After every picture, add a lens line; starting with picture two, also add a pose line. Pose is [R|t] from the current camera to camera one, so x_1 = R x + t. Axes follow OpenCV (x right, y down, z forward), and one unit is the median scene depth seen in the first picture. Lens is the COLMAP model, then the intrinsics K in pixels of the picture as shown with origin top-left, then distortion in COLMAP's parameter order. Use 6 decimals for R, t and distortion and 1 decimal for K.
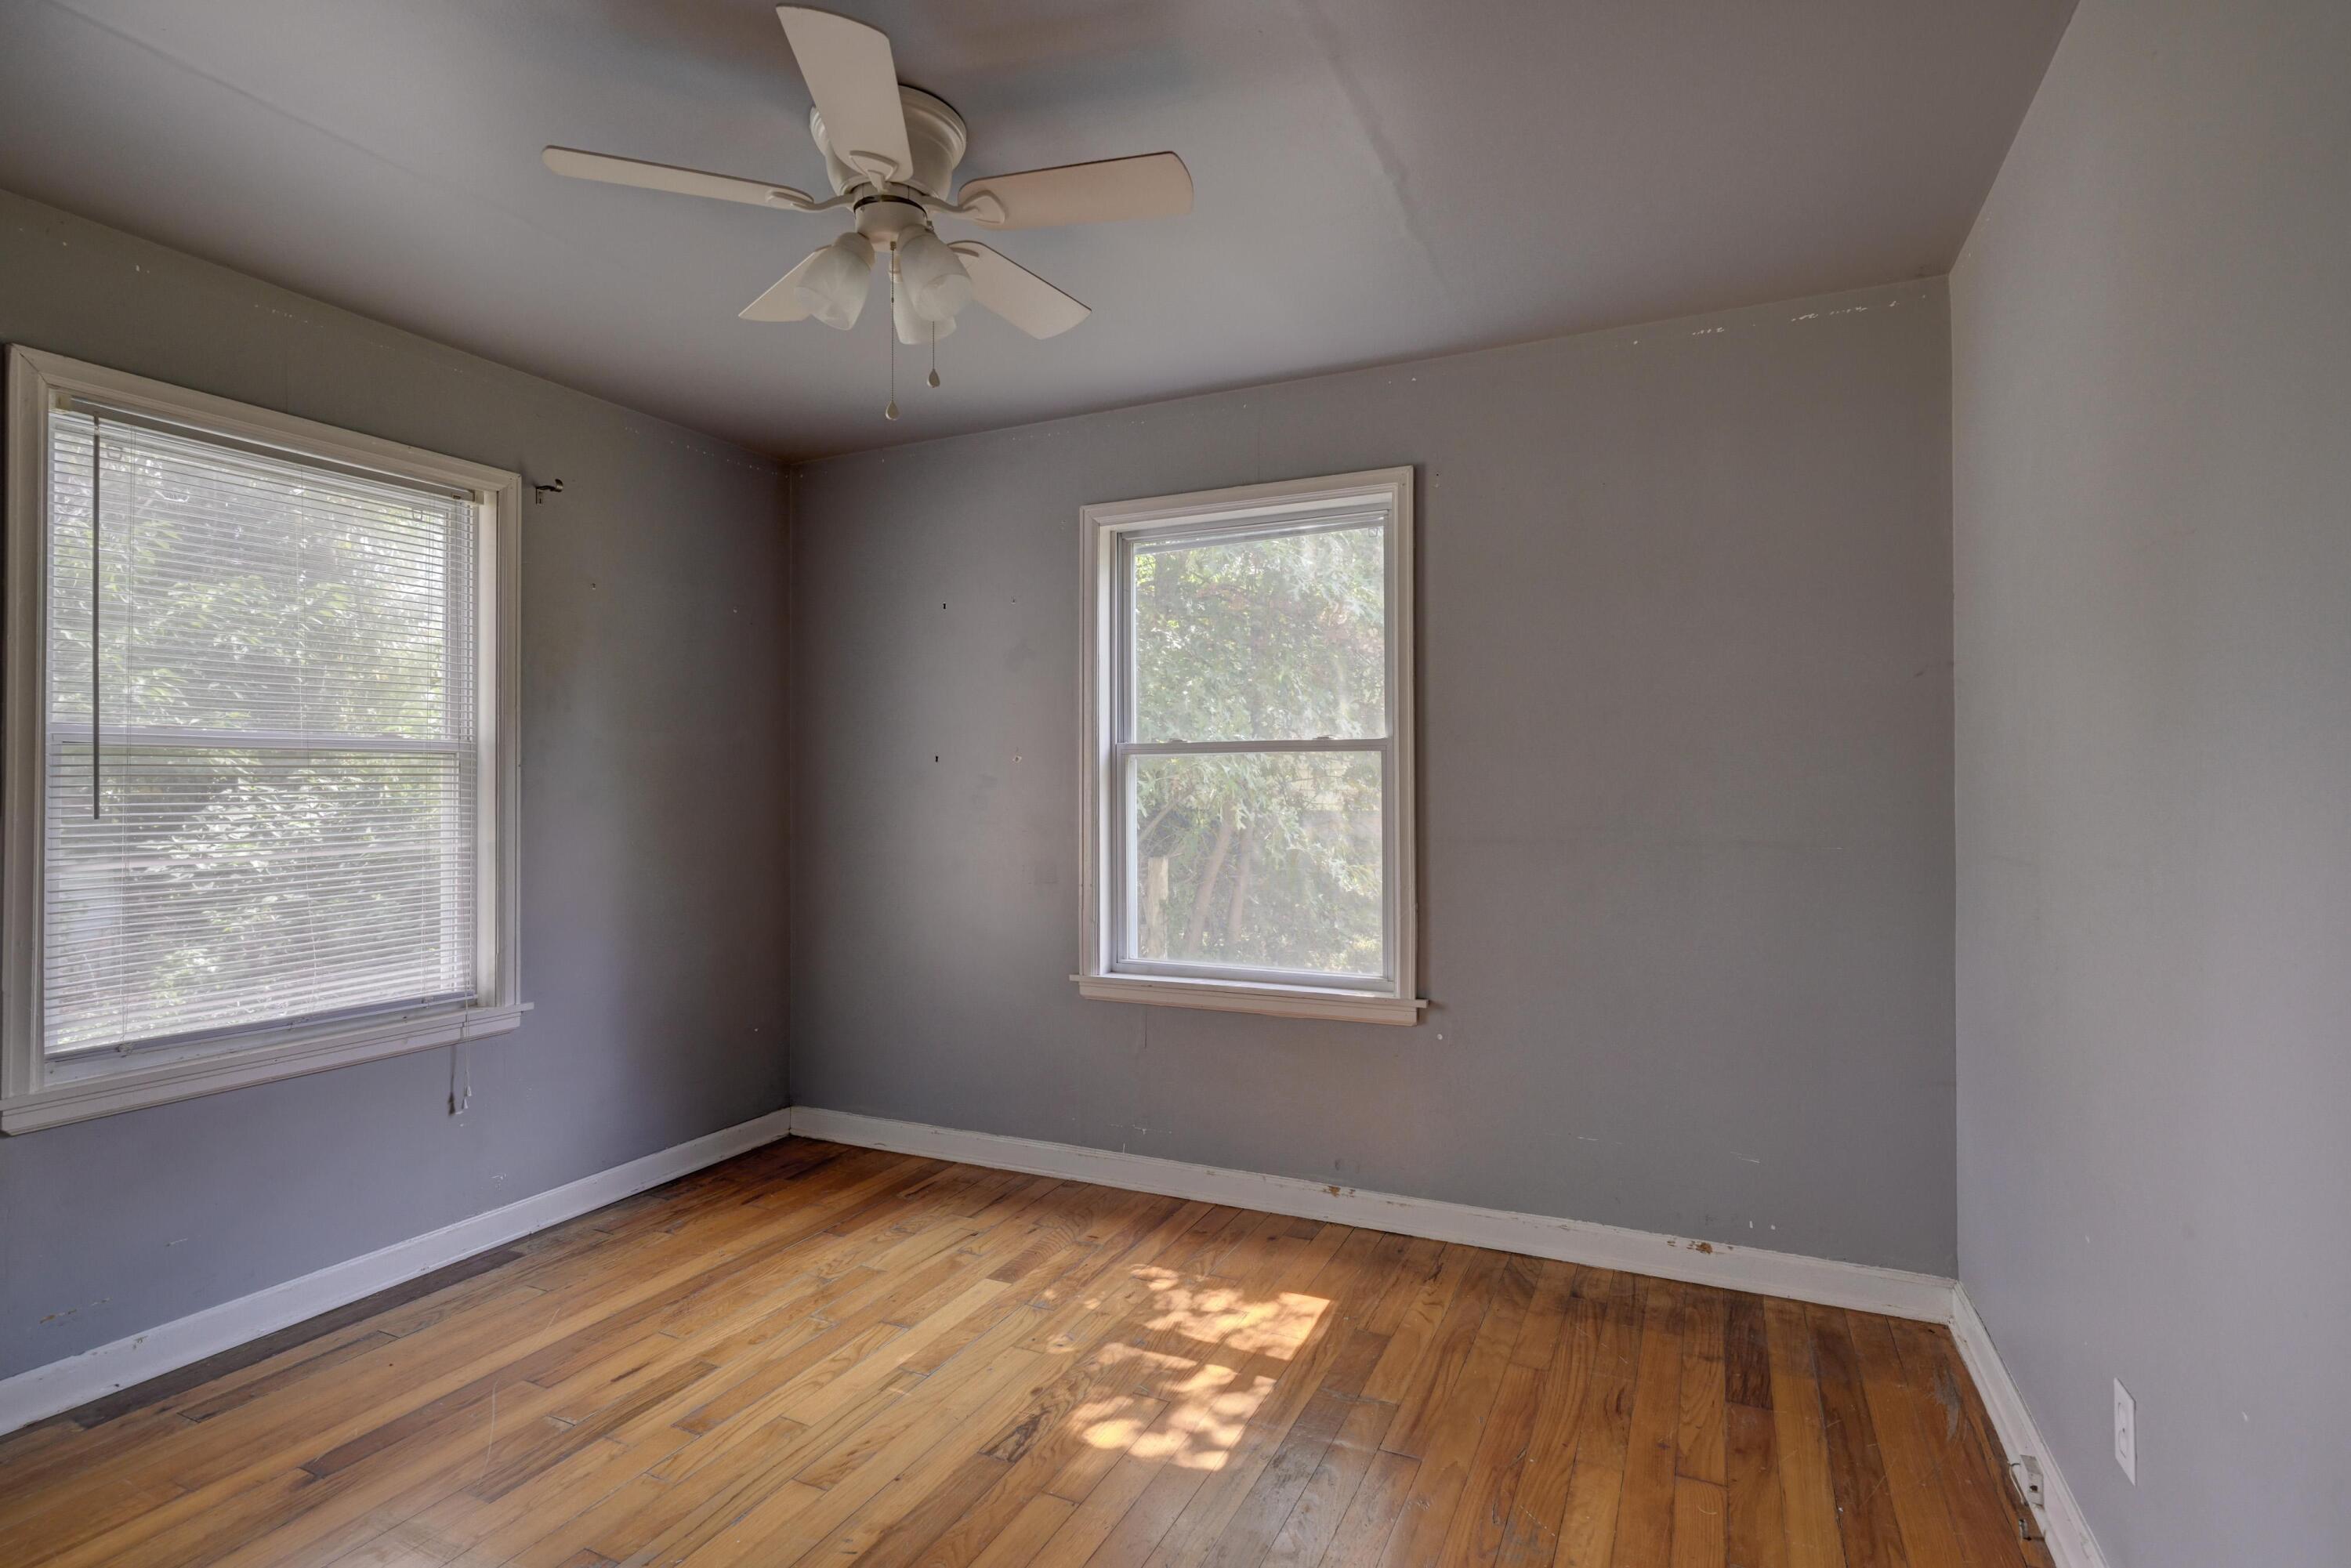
lens RADIAL K [[1152.2, 0, 1175.5], [0, 1152.2, 784.0], [0, 0, 1]] dist [0.000006, 0.000224]
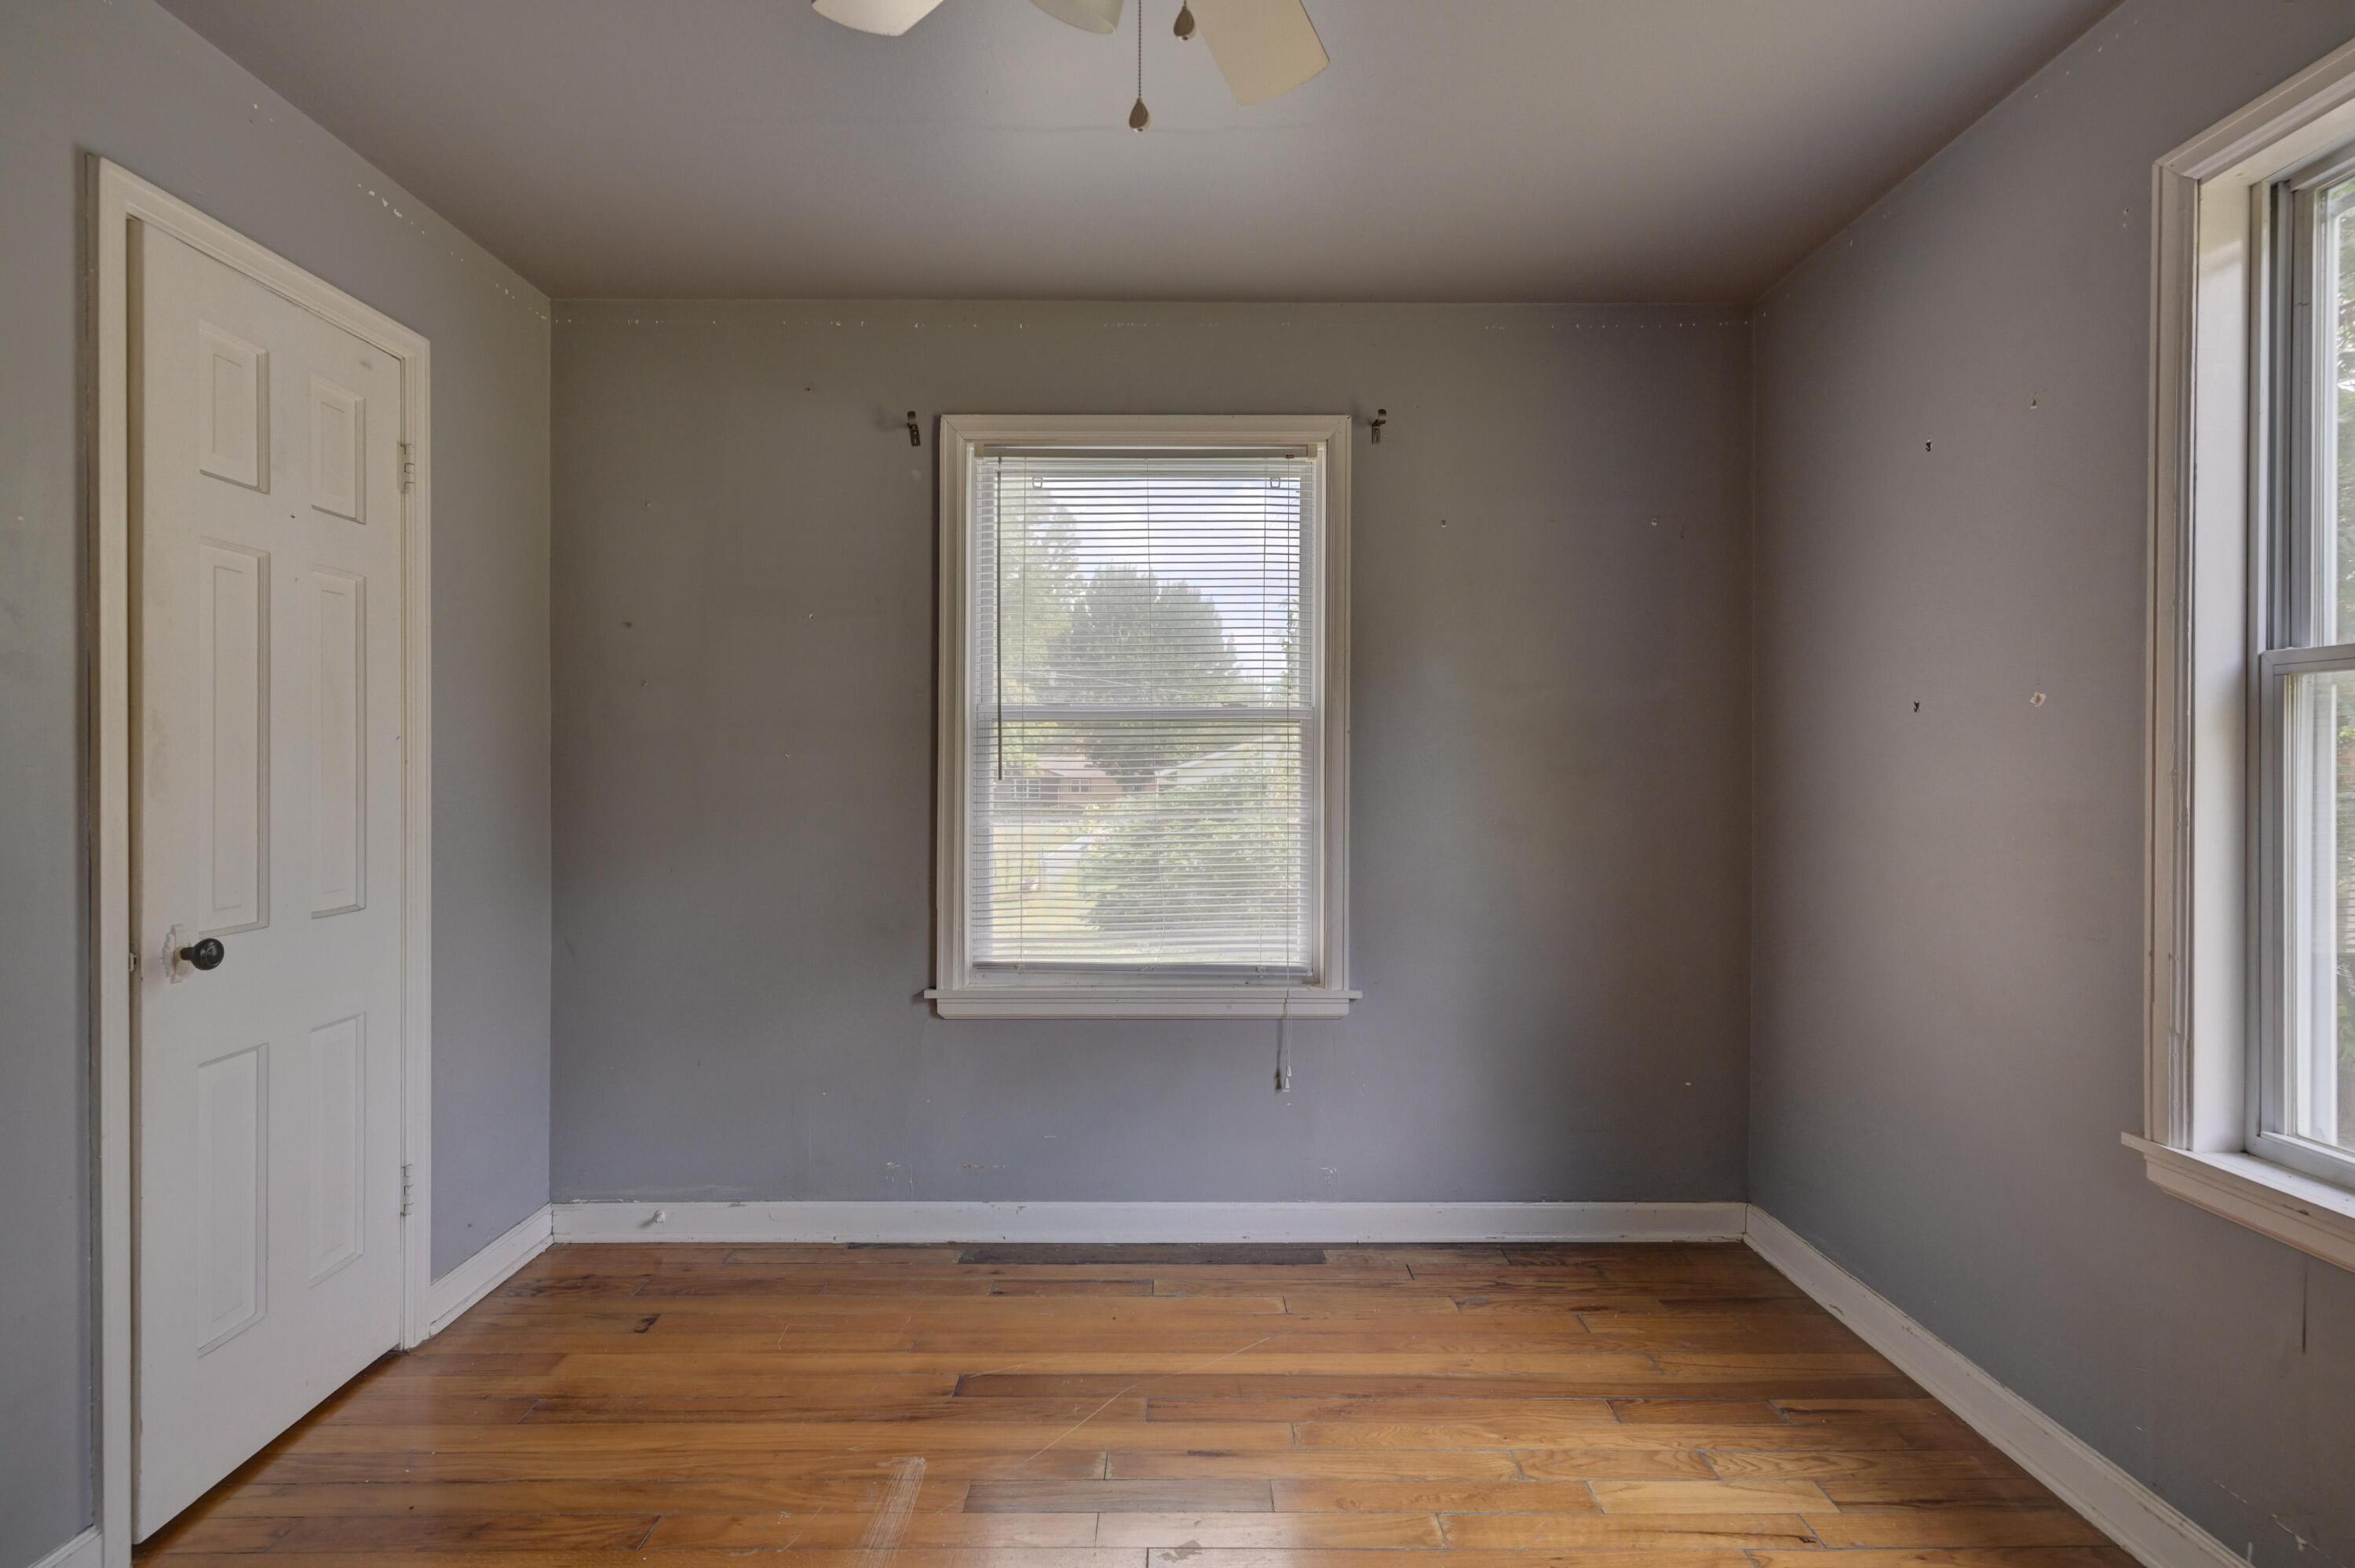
lens RADIAL K [[1141.1, 0, 1175.0], [0, 1141.1, 778.2], [0, 0, 1]] dist [-0.001480, 0.000189]
pose [[0.426850, 0.009729, -0.904270, 0.201238], [-0.002219, 0.999950, 0.009711, 0.012567], [0.904320, -0.002138, 0.426850, 0.494977]]
